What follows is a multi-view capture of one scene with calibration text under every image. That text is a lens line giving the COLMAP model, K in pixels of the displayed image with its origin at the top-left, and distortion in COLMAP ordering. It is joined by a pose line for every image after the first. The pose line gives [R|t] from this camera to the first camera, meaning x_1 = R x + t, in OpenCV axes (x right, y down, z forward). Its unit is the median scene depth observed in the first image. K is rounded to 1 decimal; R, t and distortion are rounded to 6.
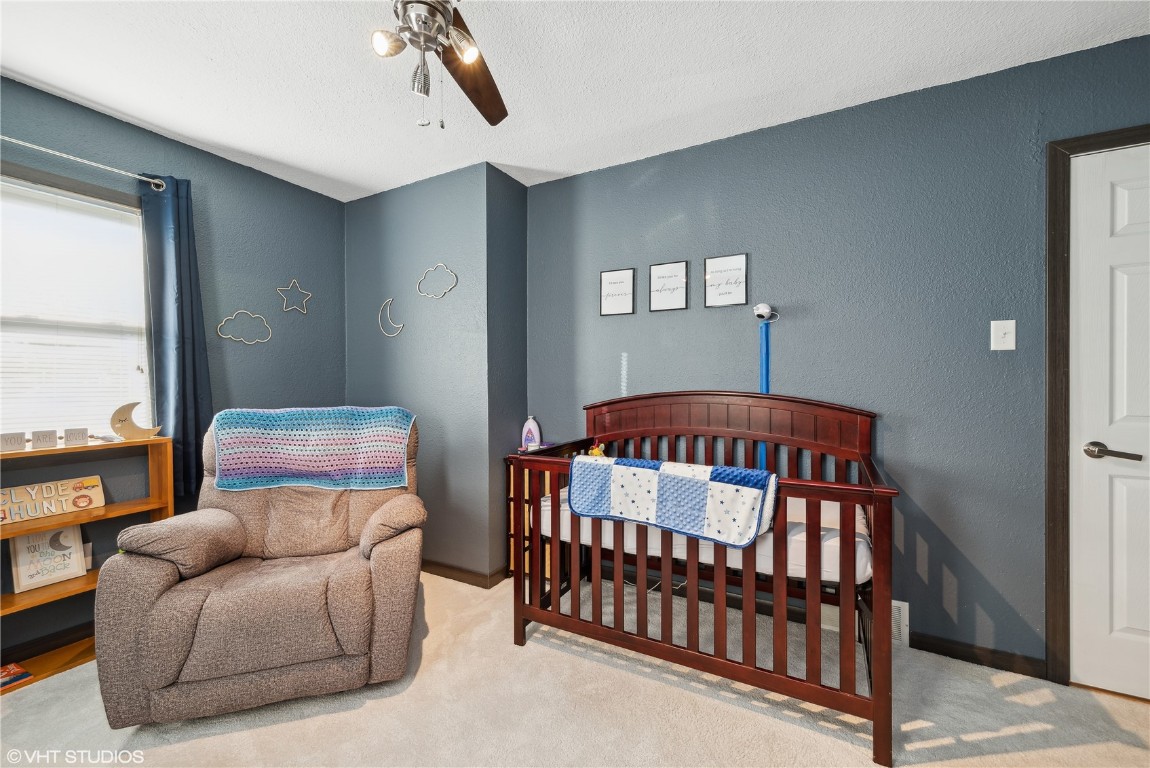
lens RADIAL K [[463.8, 0, 578.6], [0, 463.8, 383.1], [0, 0, 1]] dist [0.000122, -0.000045]
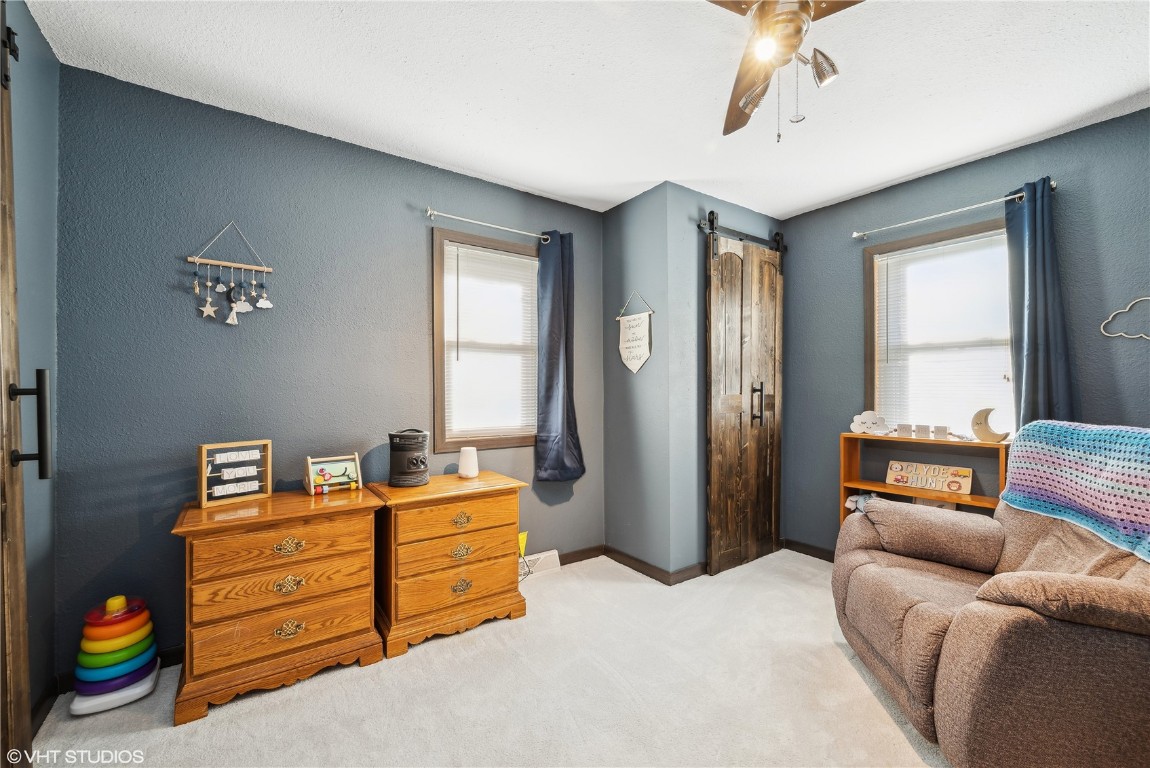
lens RADIAL K [[463.8, 0, 578.6], [0, 463.8, 383.1], [0, 0, 1]] dist [0.000122, -0.000045]
pose [[-0.414412, -0.006157, -0.910069, 0.463544], [-0.000572, 0.999979, -0.006504, -0.010765], [0.910089, -0.002175, -0.414407, 0.581316]]
